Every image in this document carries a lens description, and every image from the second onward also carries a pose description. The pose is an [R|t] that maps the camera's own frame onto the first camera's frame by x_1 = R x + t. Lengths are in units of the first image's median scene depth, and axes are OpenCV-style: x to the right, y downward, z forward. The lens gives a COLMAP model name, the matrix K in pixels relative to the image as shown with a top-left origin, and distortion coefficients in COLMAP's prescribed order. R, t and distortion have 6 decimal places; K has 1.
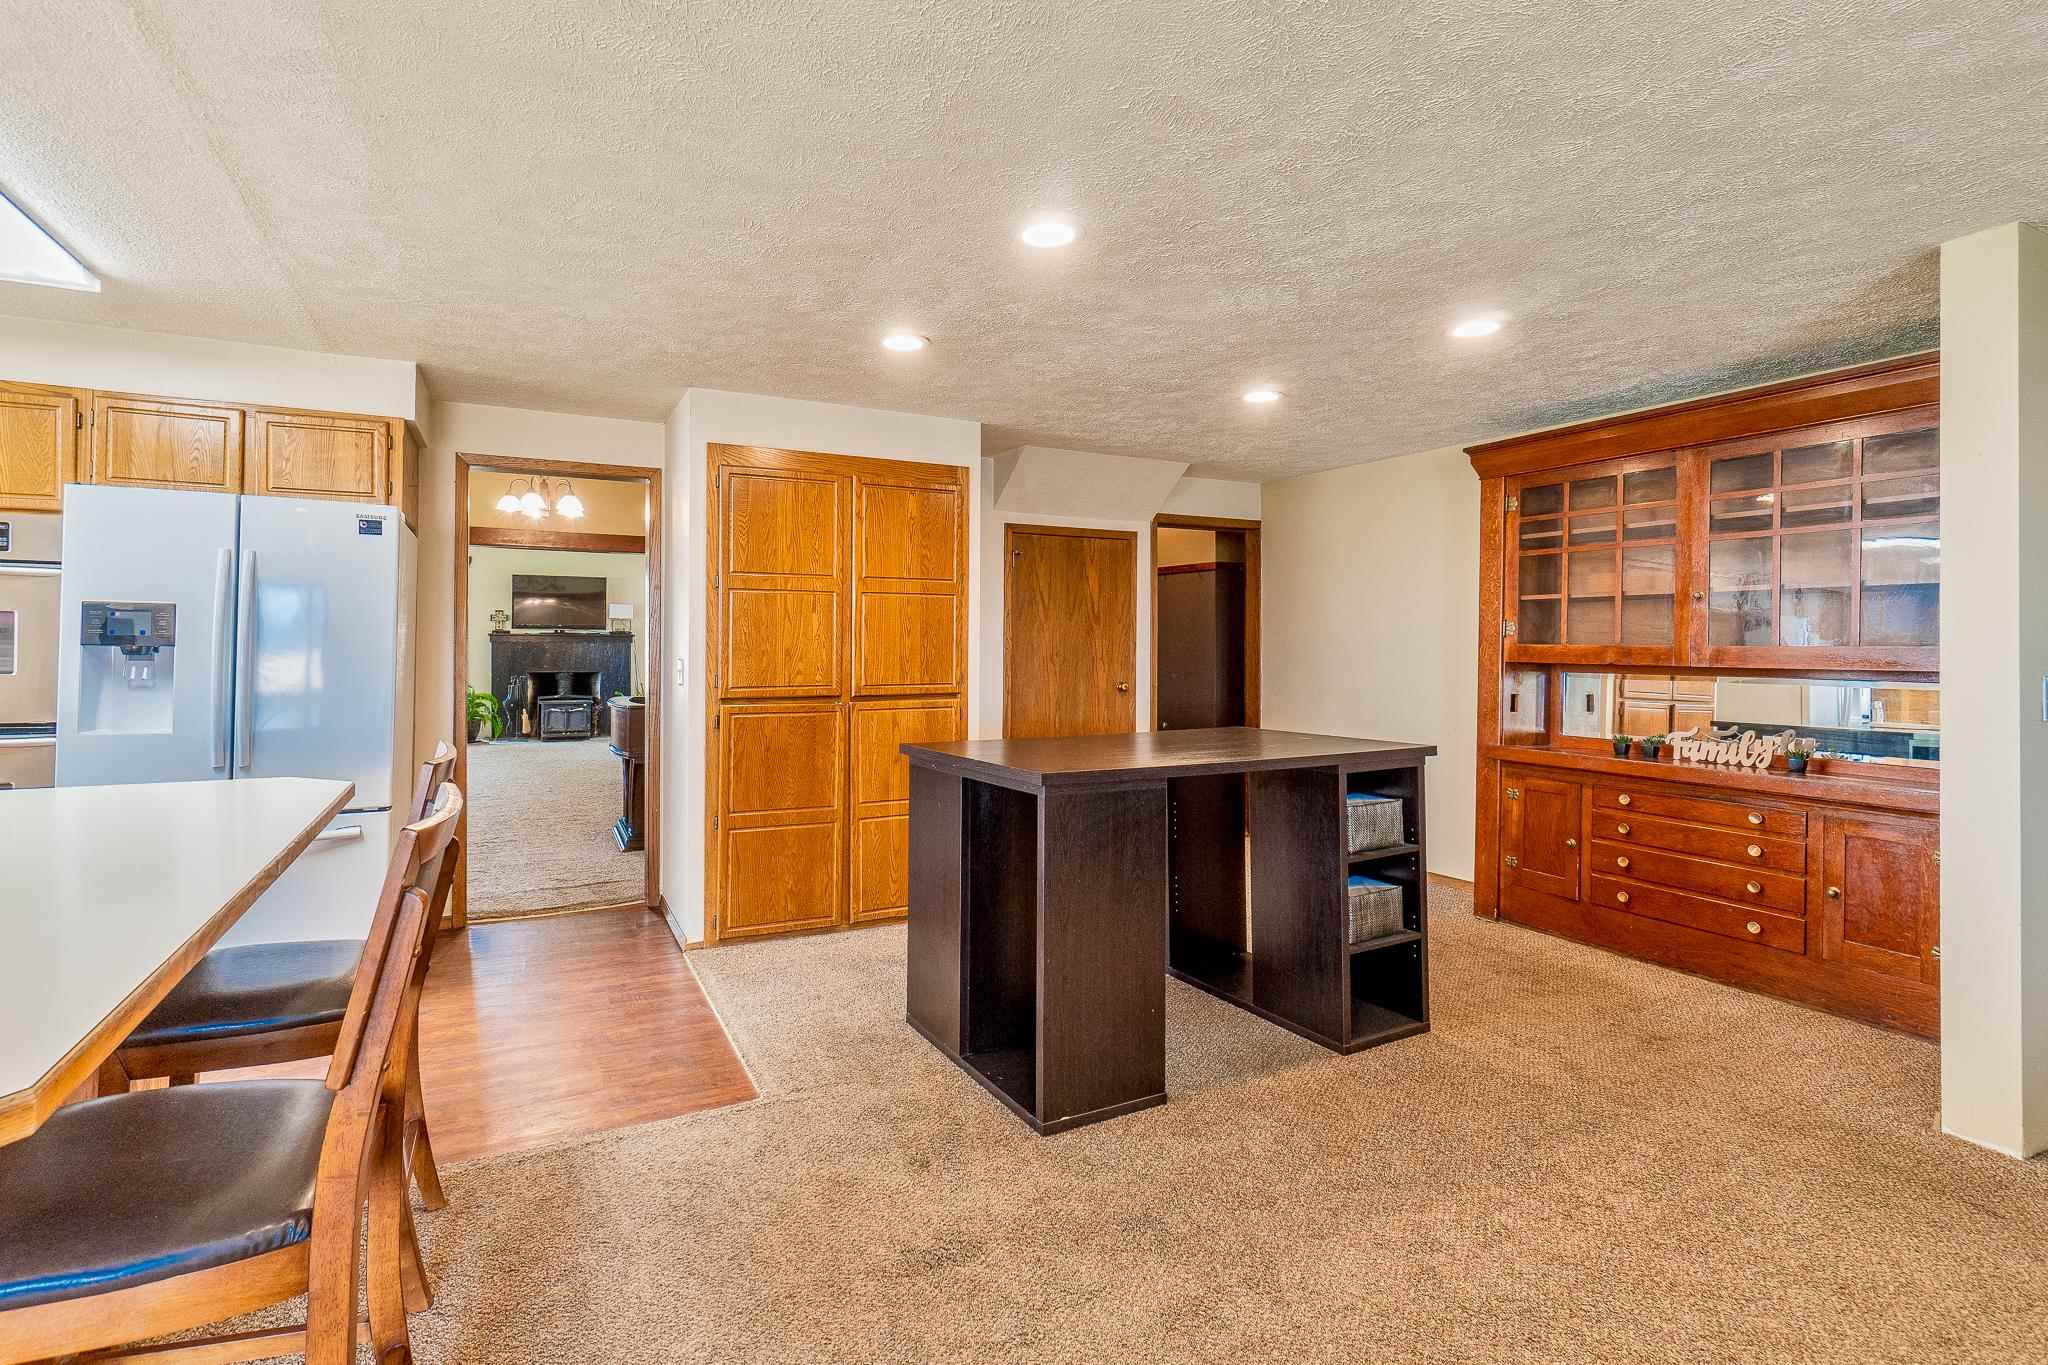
lens RADIAL K [[926.8, 0, 960.6], [0, 926.8, 641.2], [0, 0, 1]] dist [0.001633, 0.002081]
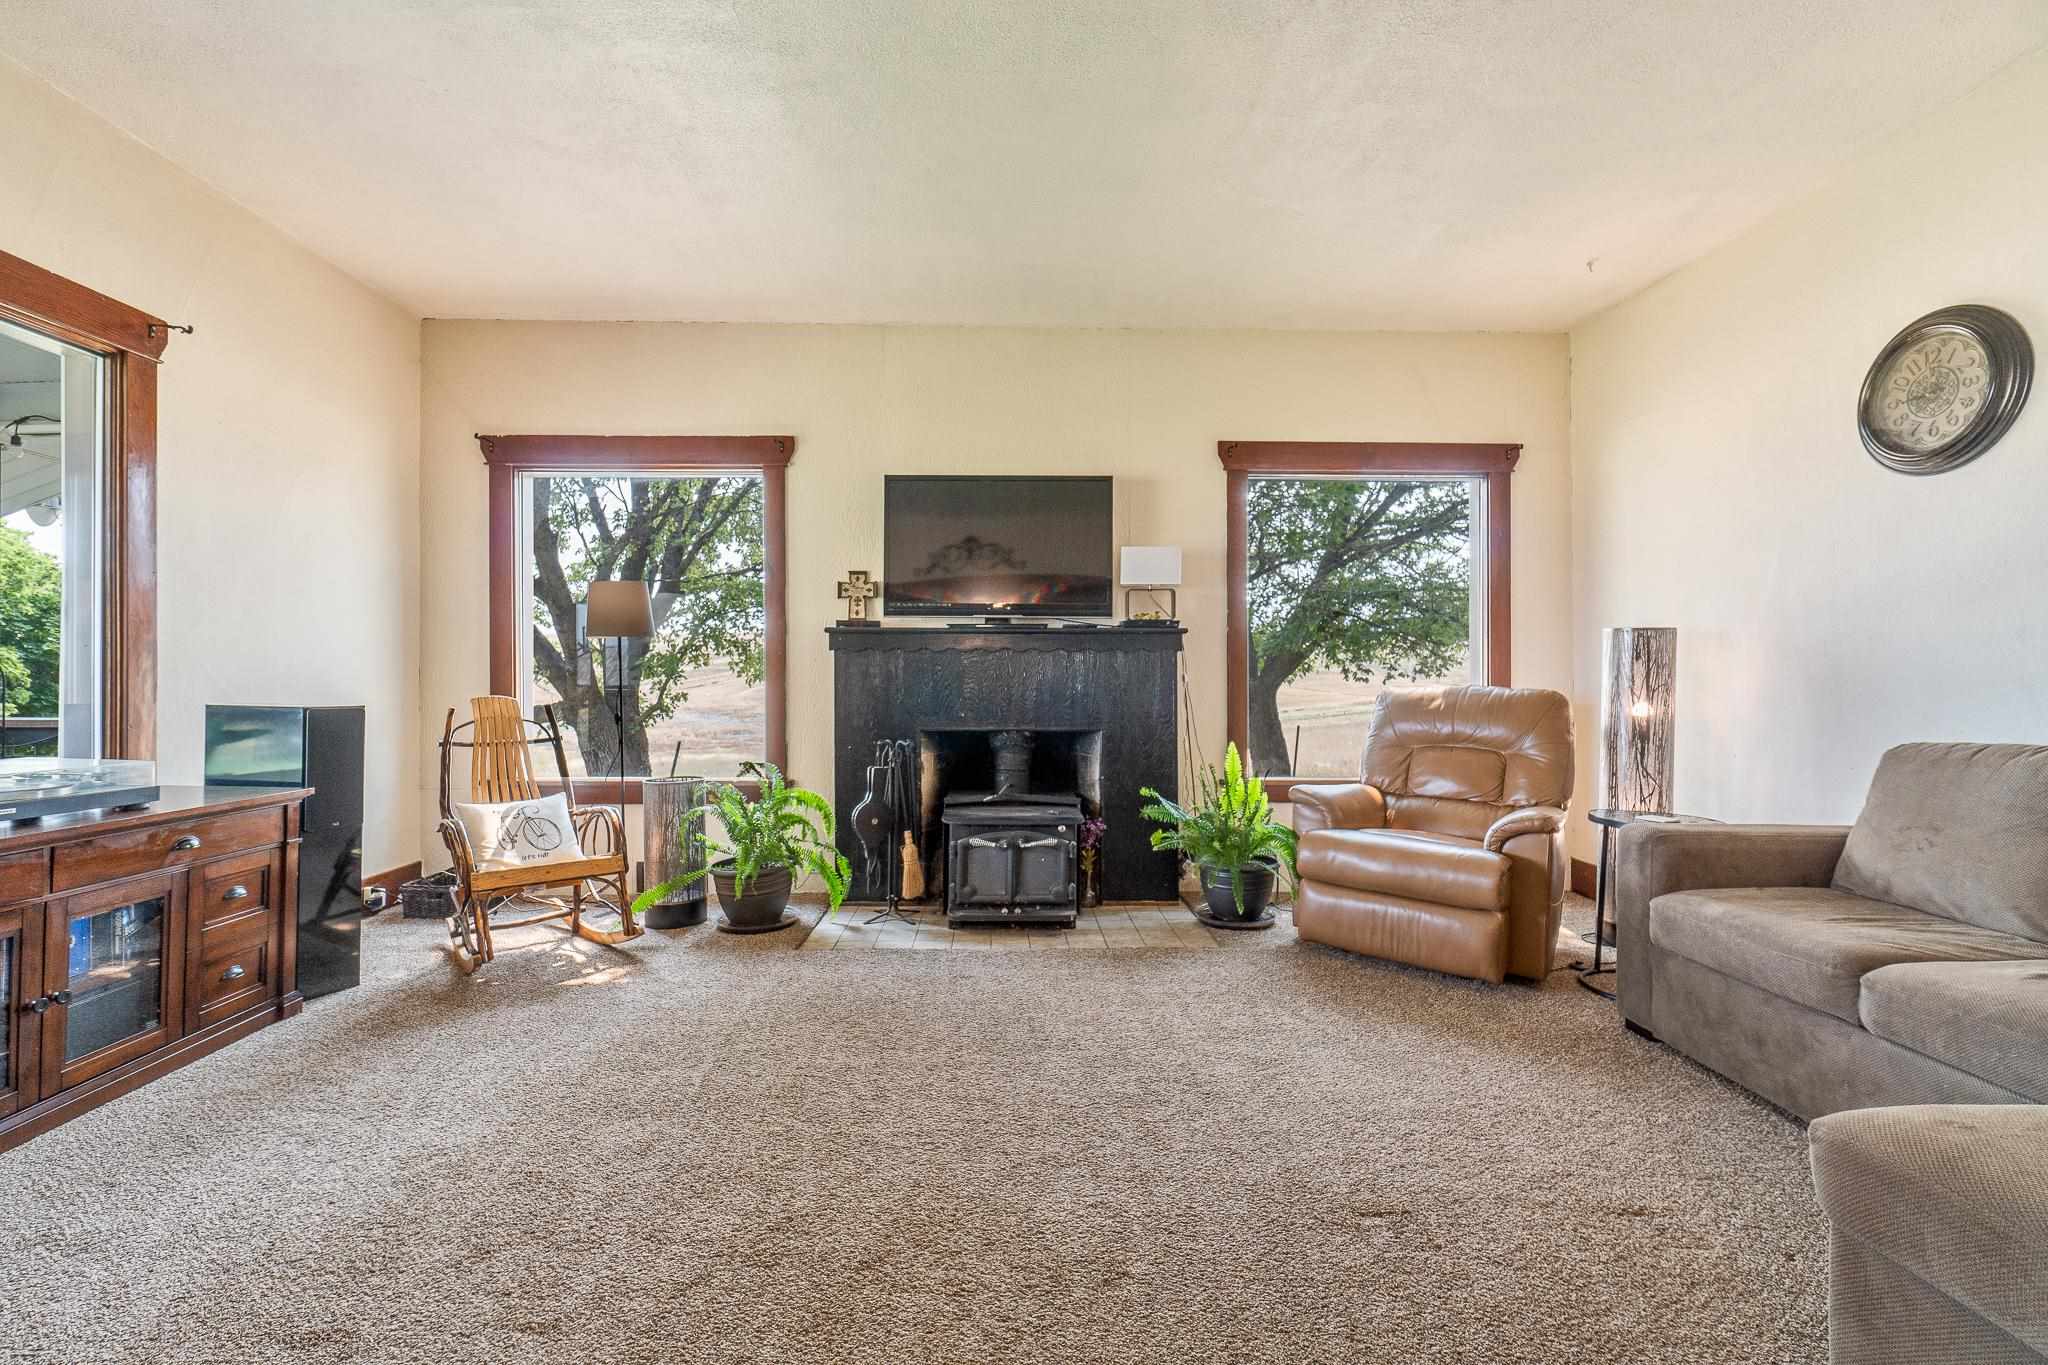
lens RADIAL K [[926.8, 0, 993.1], [0, 926.8, 678.2], [0, 0, 1]] dist [0.001633, 0.002081]
pose [[0.898562, -0.009794, -0.438738, -0.270882], [0.008215, 0.999951, -0.005496, 0.014407], [0.438770, 0.001334, 0.898598, 0.665639]]
